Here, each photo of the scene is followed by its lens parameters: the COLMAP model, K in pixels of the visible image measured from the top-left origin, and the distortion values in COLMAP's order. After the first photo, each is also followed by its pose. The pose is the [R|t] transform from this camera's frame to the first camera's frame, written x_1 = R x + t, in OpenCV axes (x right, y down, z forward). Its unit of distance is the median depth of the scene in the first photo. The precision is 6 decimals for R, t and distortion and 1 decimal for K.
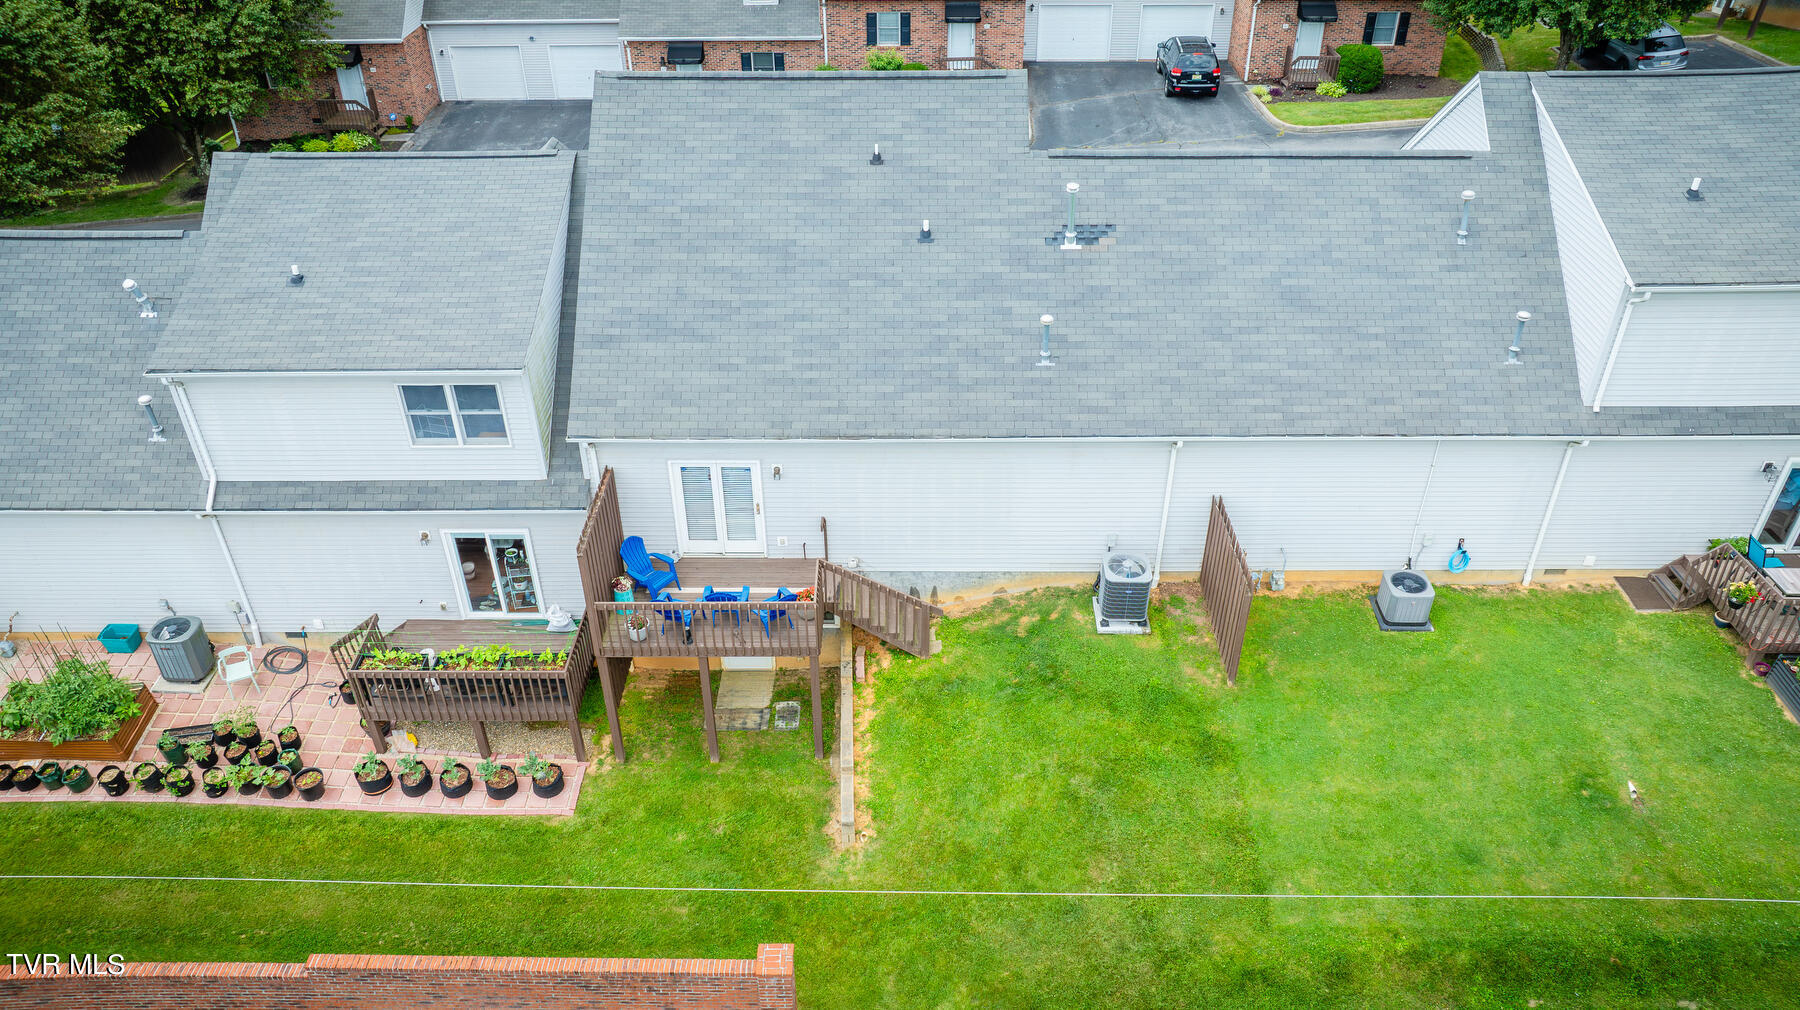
lens RADIAL K [[1271.2, 0, 899.8], [0, 1271.2, 502.1], [0, 0, 1]] dist [-0.016801, 0.010919]
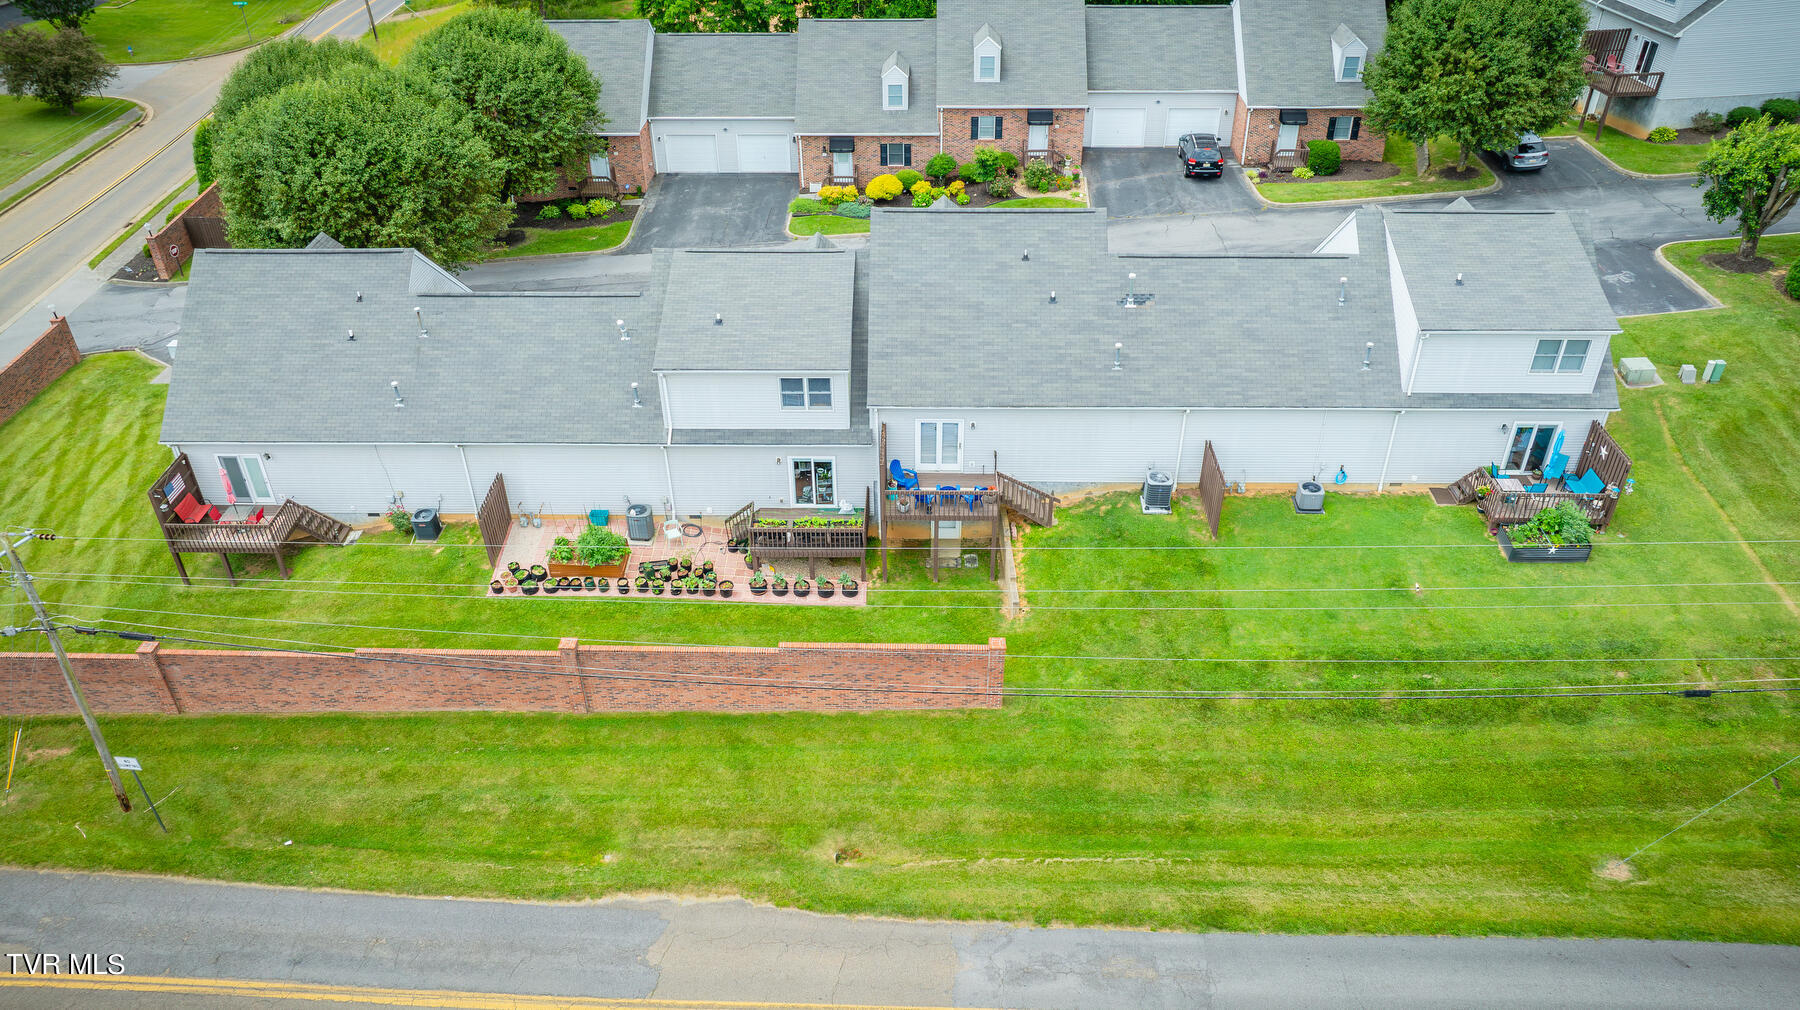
lens RADIAL K [[1271.2, 0, 896.6], [0, 1271.2, 506.3], [0, 0, 1]] dist [-0.016801, 0.010919]
pose [[0.999825, 0.007028, -0.017336, -0.174816], [-0.006971, 0.999970, 0.003324, 0.089629], [0.017358, -0.003202, 0.999844, -0.874255]]
